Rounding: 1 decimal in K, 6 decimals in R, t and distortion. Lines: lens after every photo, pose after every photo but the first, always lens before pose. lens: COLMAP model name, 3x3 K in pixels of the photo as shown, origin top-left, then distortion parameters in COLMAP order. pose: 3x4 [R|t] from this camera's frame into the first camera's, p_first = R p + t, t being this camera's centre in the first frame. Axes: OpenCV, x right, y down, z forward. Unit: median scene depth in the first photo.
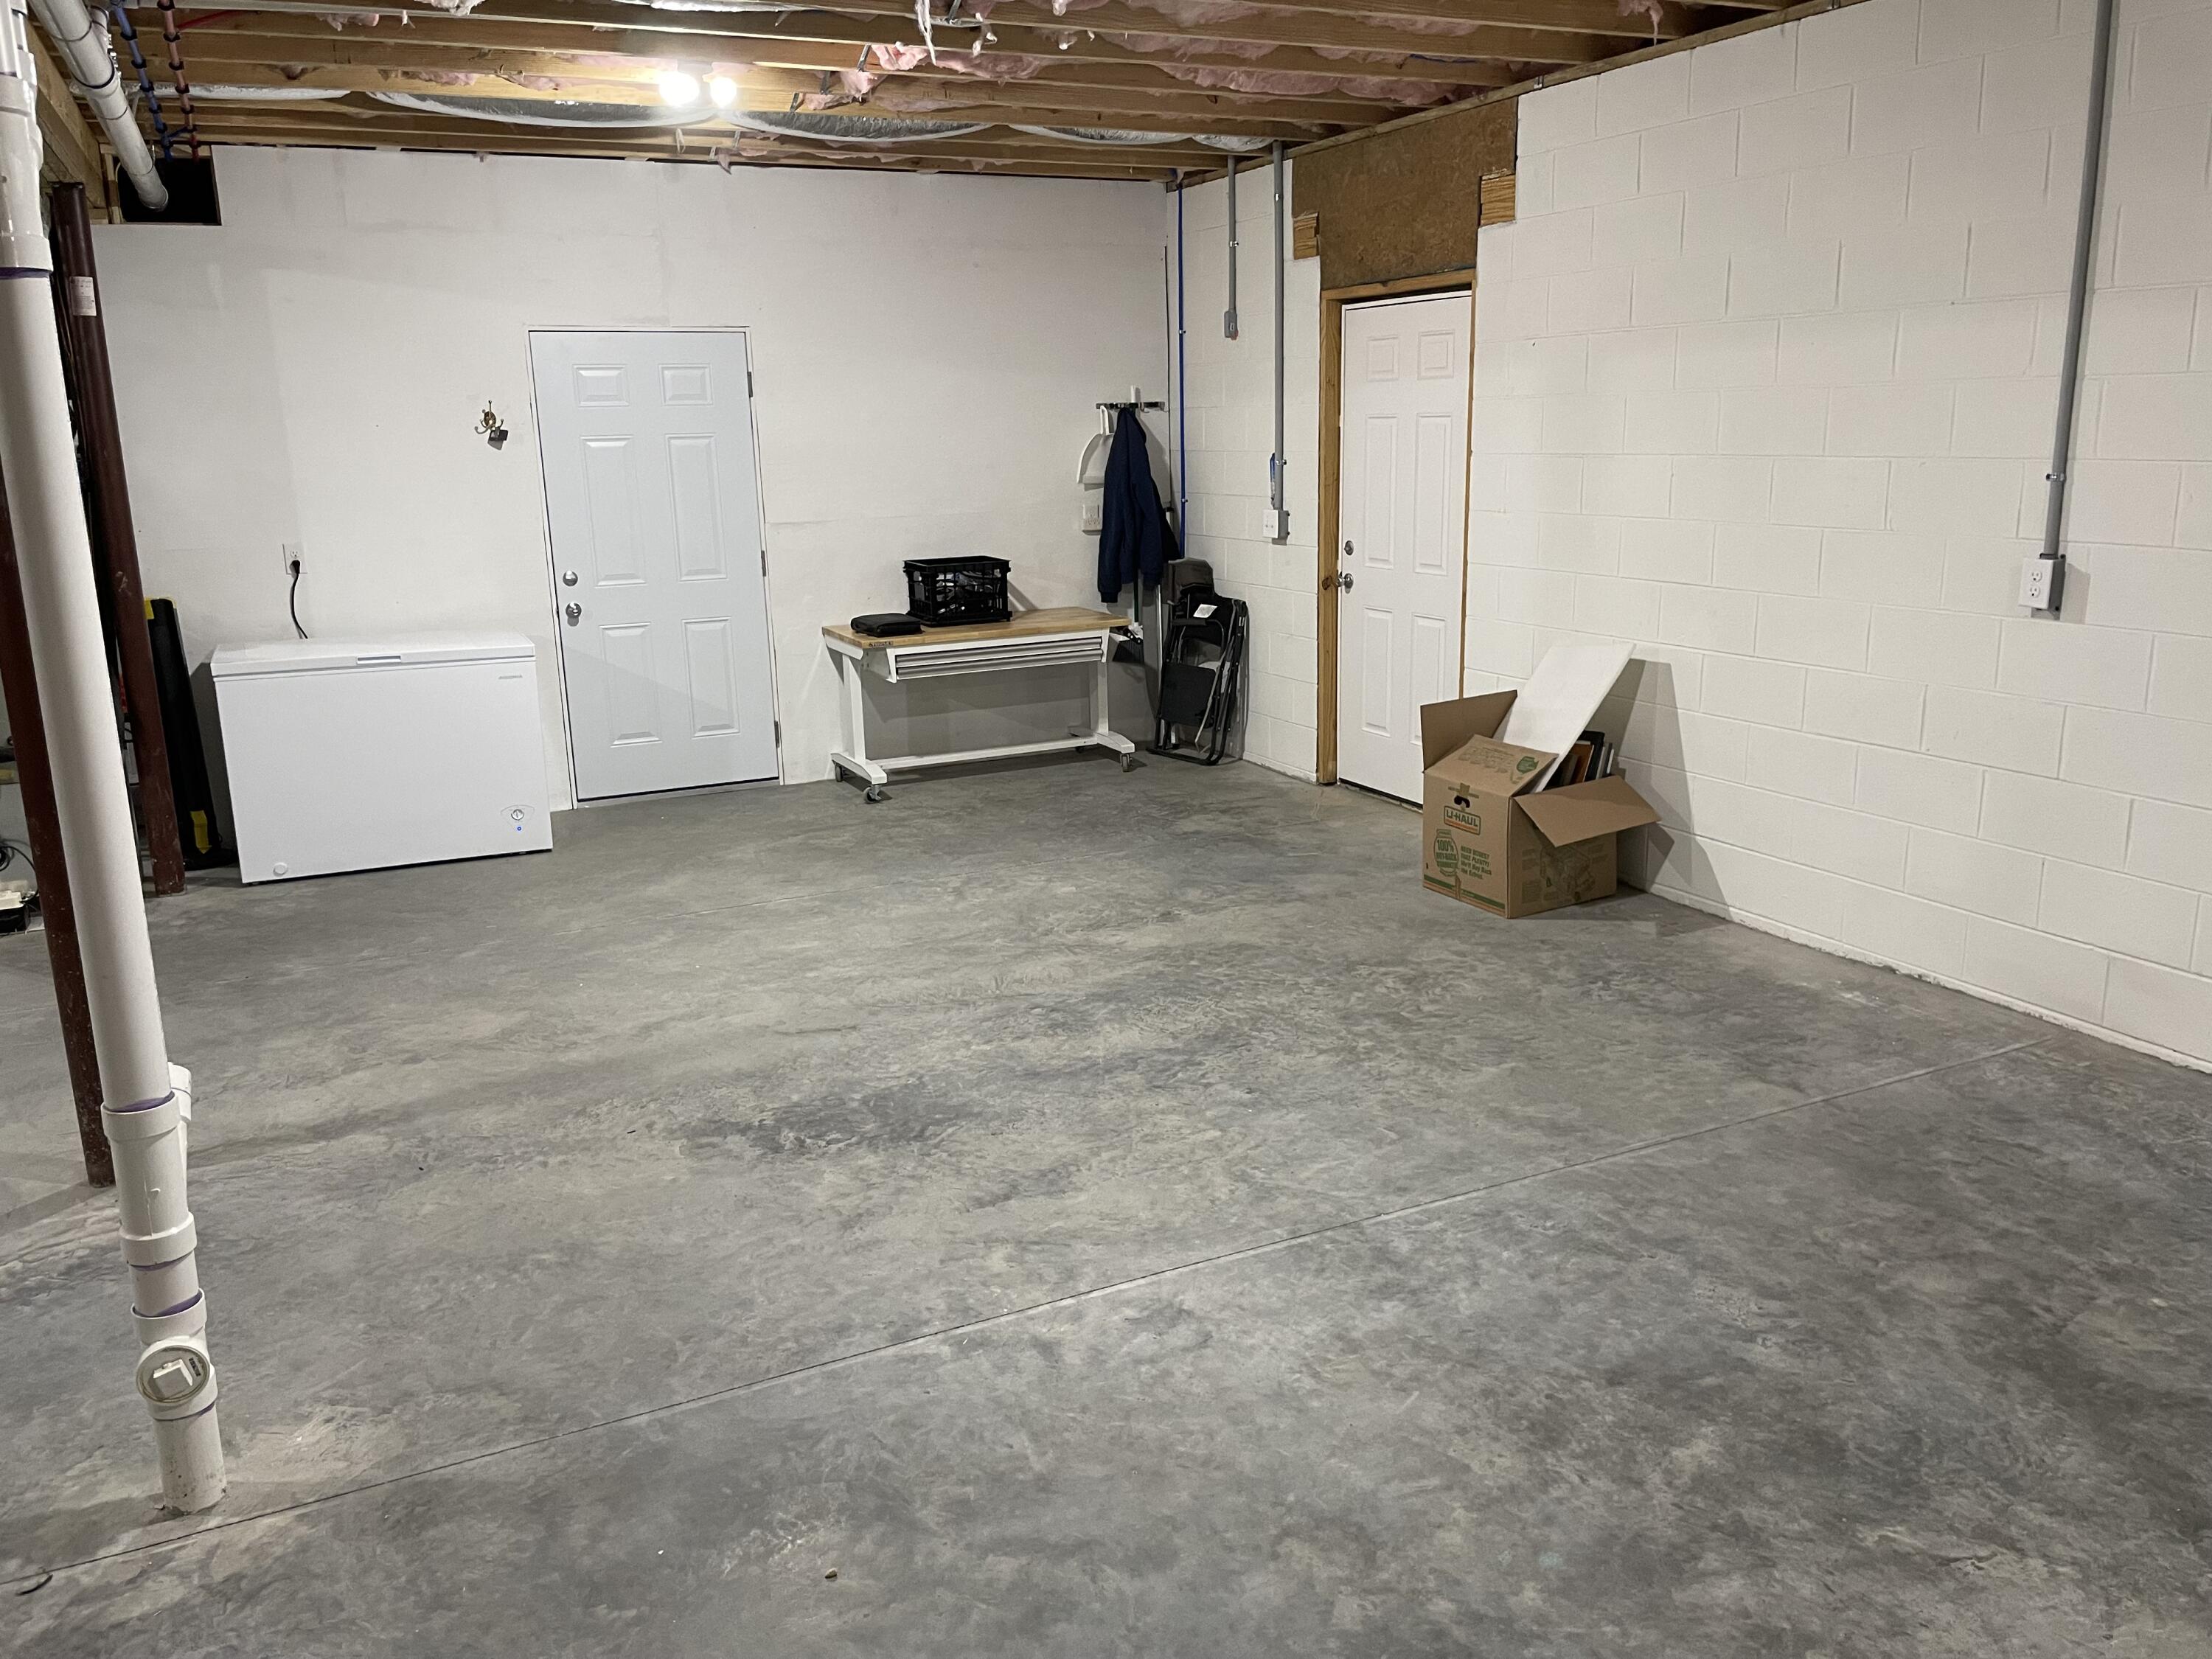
lens RADIAL K [[1677.6, 0, 1110.6], [0, 1677.6, 830.1], [0, 0, 1]] dist [0.037612, -0.056814]
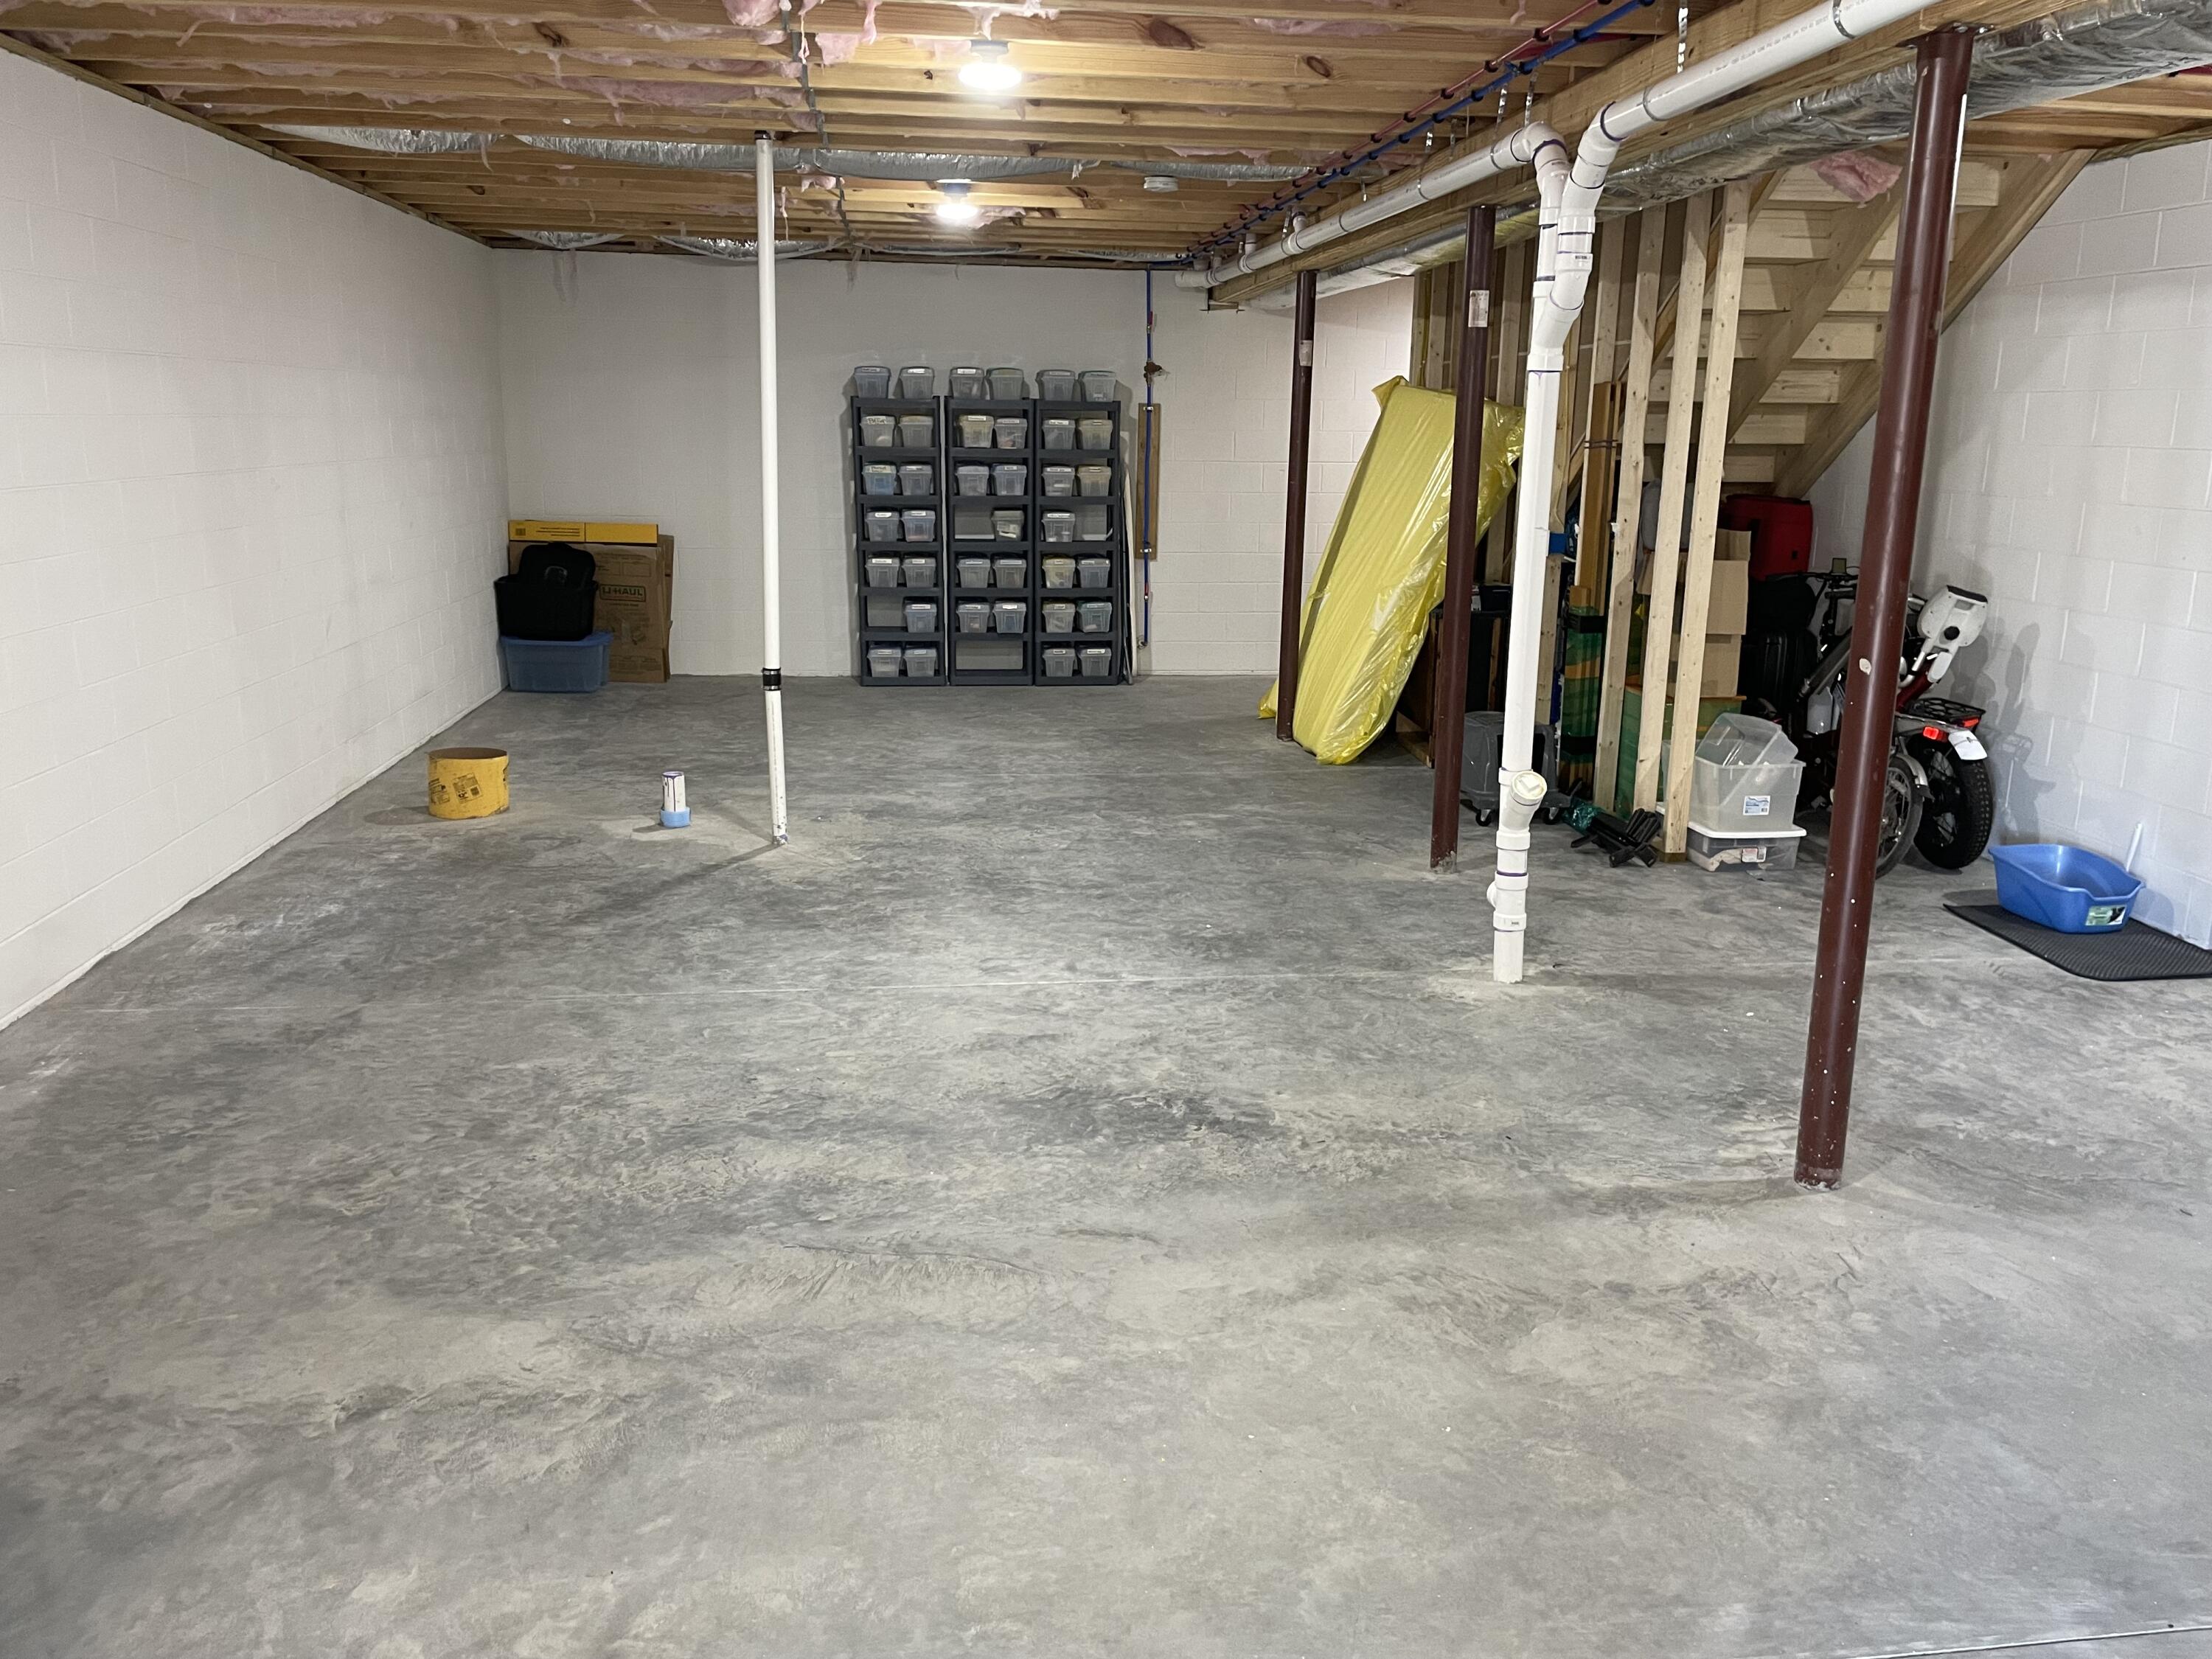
lens RADIAL K [[1677.6, 0, 1110.7], [0, 1677.6, 827.4], [0, 0, 1]] dist [0.037612, -0.056814]
pose [[-0.945858, -0.068819, 0.317202, -0.476092], [0.081869, 0.895084, 0.438316, -0.452167], [-0.314087, 0.440554, -0.840989, 1.822933]]
